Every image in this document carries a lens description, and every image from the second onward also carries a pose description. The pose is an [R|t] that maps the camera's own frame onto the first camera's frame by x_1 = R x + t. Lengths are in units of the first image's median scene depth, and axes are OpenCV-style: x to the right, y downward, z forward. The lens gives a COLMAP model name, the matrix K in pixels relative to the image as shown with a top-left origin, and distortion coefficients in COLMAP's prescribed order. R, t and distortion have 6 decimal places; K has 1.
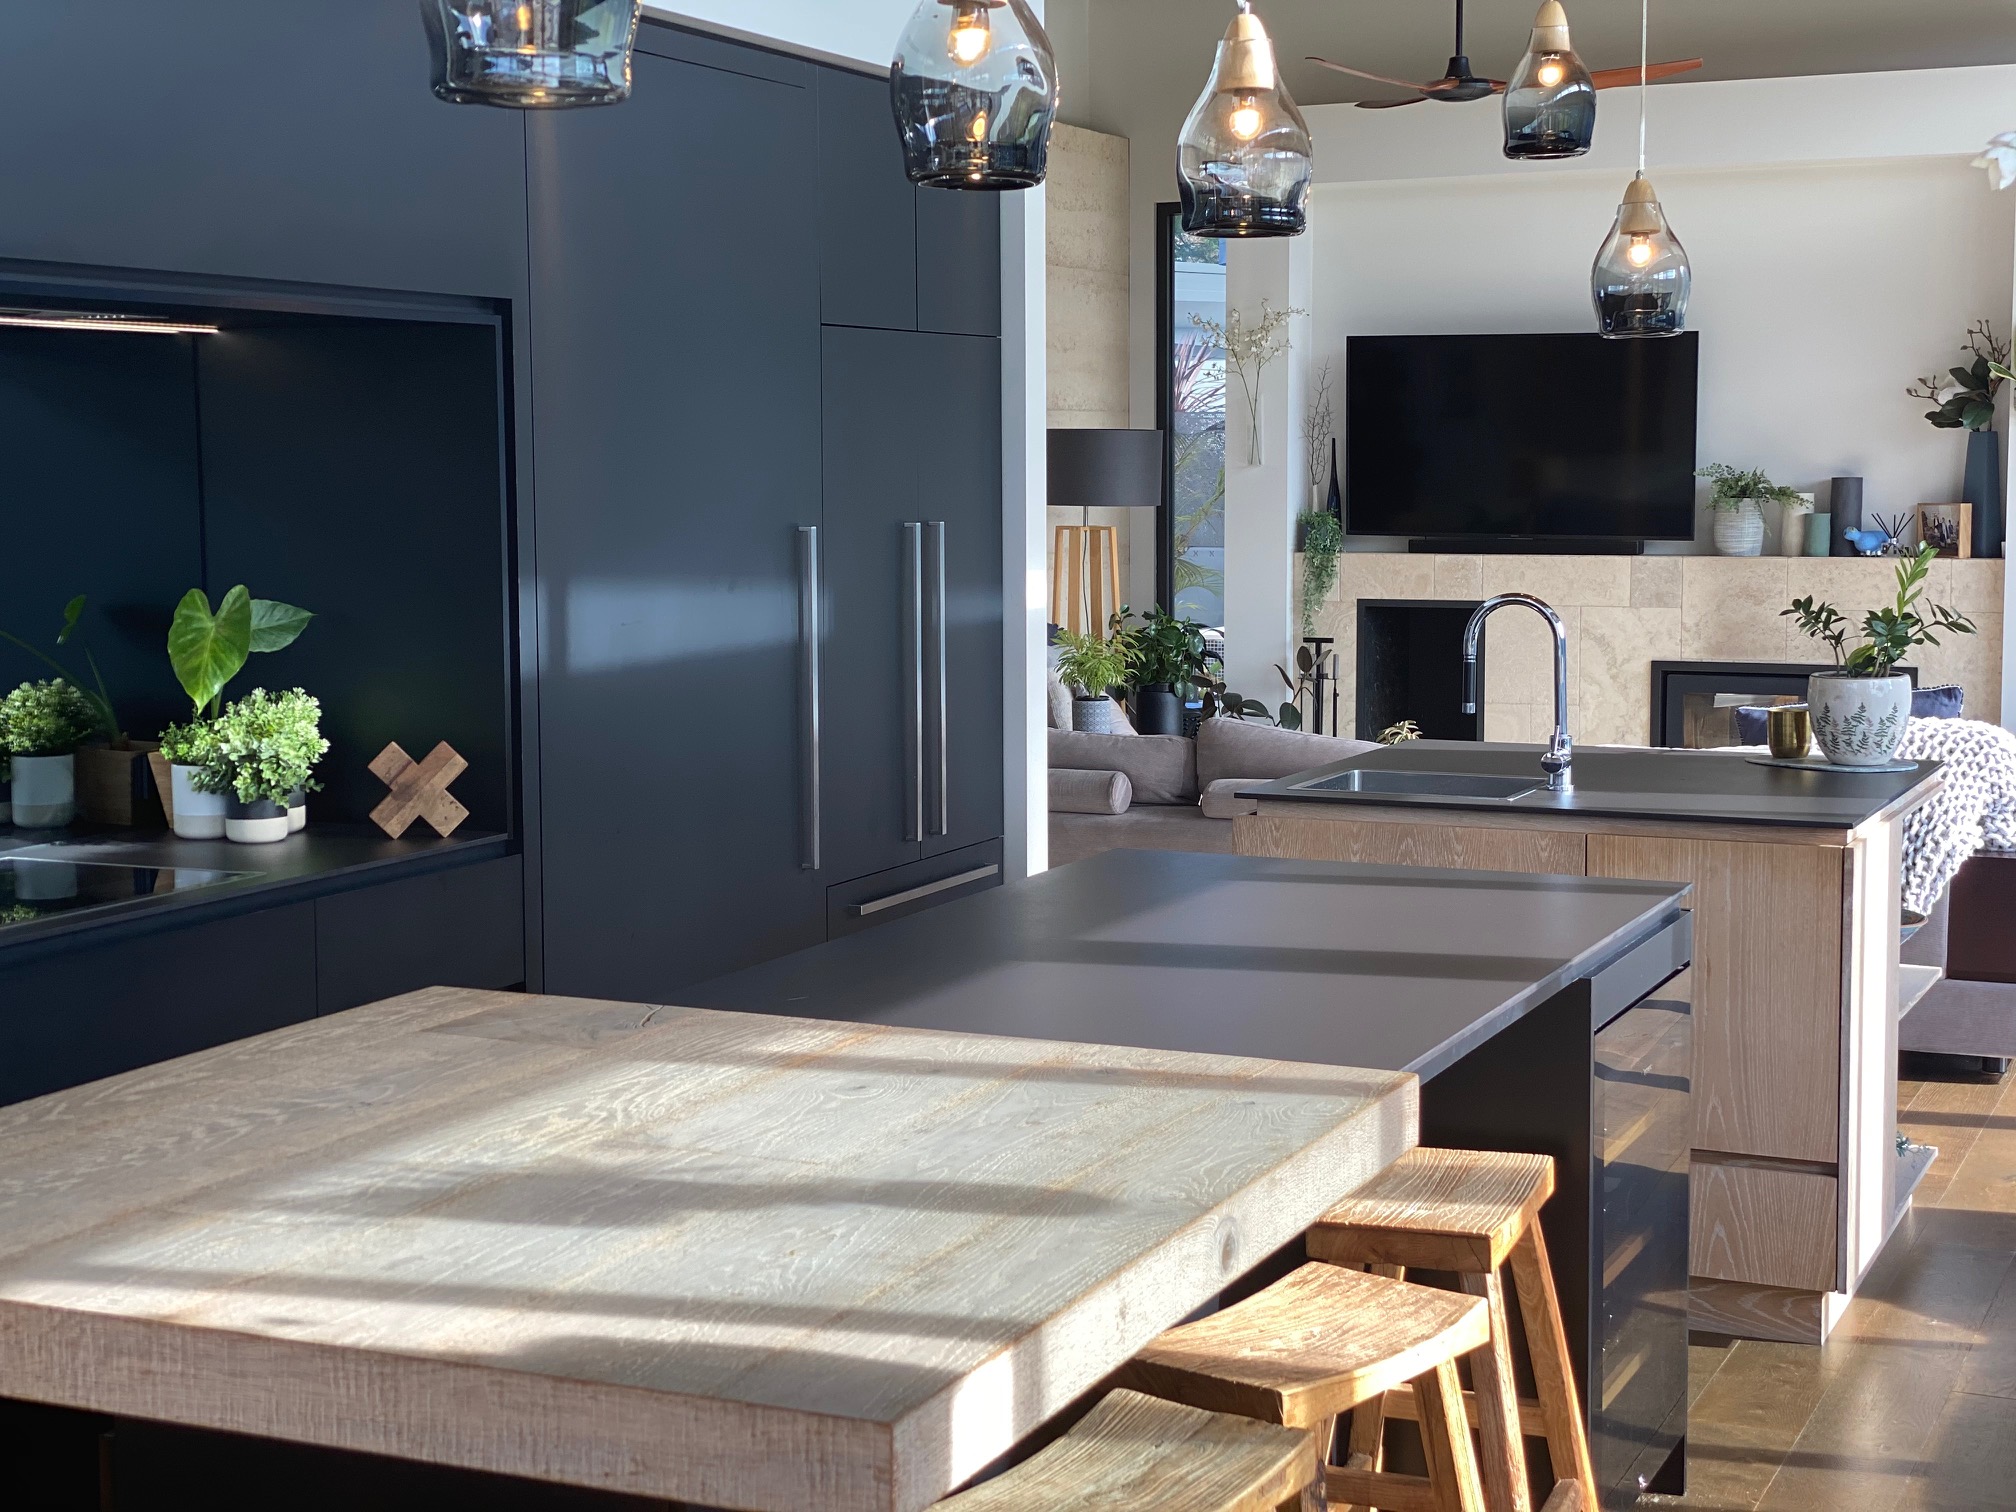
lens RADIAL K [[3006.5, 0, 1018.4], [0, 3006.5, 750.4], [0, 0, 1]] dist [0.075476, 0.000000]
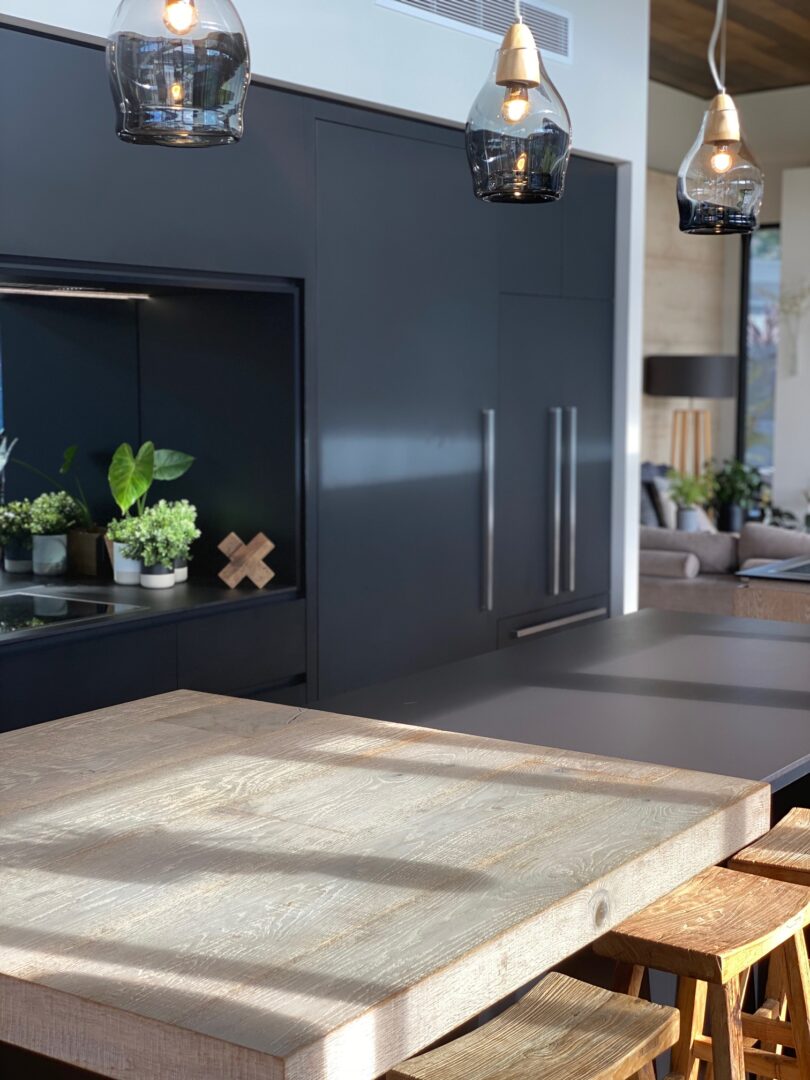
lens RADIAL K [[1610.6, 0, 398.7], [0, 1610.6, 543.0], [0, 0, 1]] dist [0.075476, 0.000000]
pose [[0.984116, 0.025192, -0.175730, 0.074397], [-0.023433, 0.999652, 0.012075, -0.015023], [0.175973, -0.007765, 0.984364, 0.143901]]
